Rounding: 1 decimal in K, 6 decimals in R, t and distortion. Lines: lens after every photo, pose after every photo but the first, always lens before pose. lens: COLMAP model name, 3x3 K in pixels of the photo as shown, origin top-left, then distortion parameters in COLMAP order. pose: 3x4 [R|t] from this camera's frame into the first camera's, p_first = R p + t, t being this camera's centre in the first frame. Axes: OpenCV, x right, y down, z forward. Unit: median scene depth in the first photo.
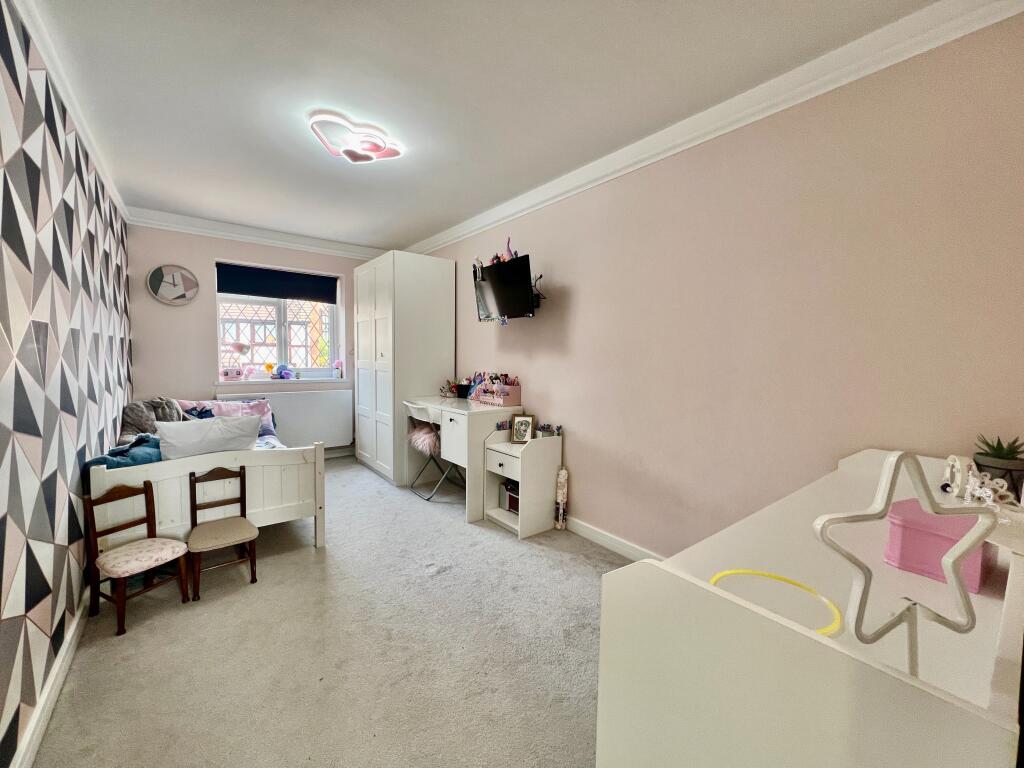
lens RADIAL K [[409.1, 0, 509.6], [0, 409.1, 386.0], [0, 0, 1]] dist [-0.000535, -0.000099]
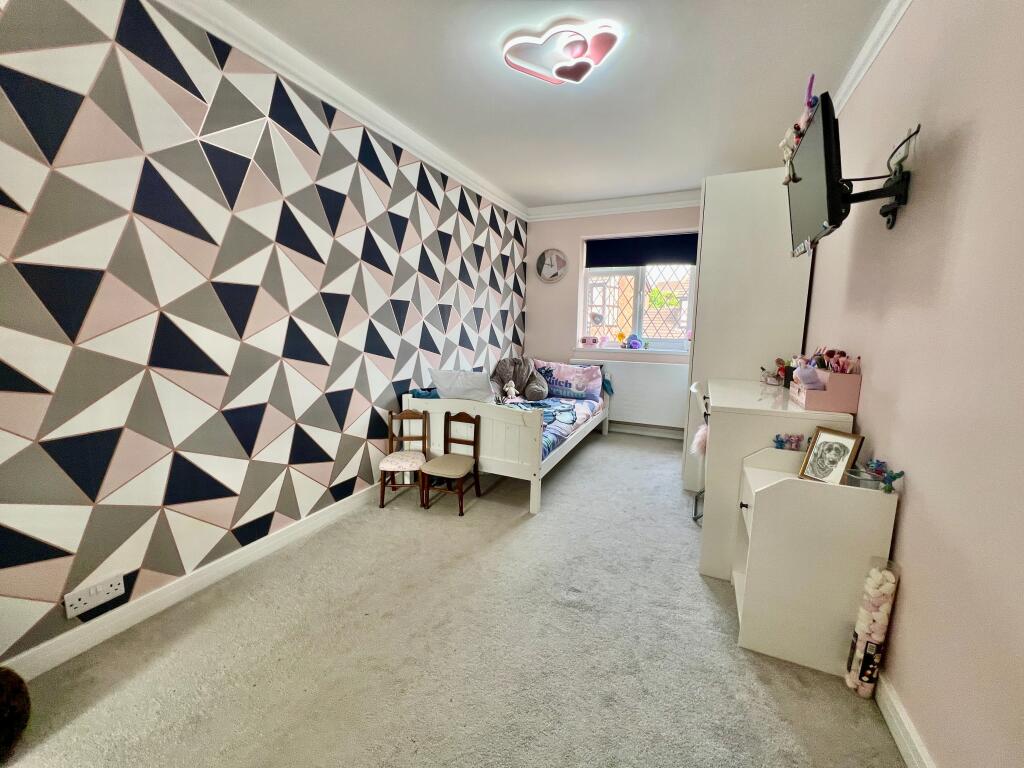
lens RADIAL K [[409.1, 0, 511.2], [0, 409.1, 386.2], [0, 0, 1]] dist [-0.000535, -0.000099]
pose [[0.452658, 0.123403, -0.883104, 0.289337], [-0.074066, 0.992158, 0.100677, -0.006164], [0.888603, 0.019836, 0.458248, 0.406802]]
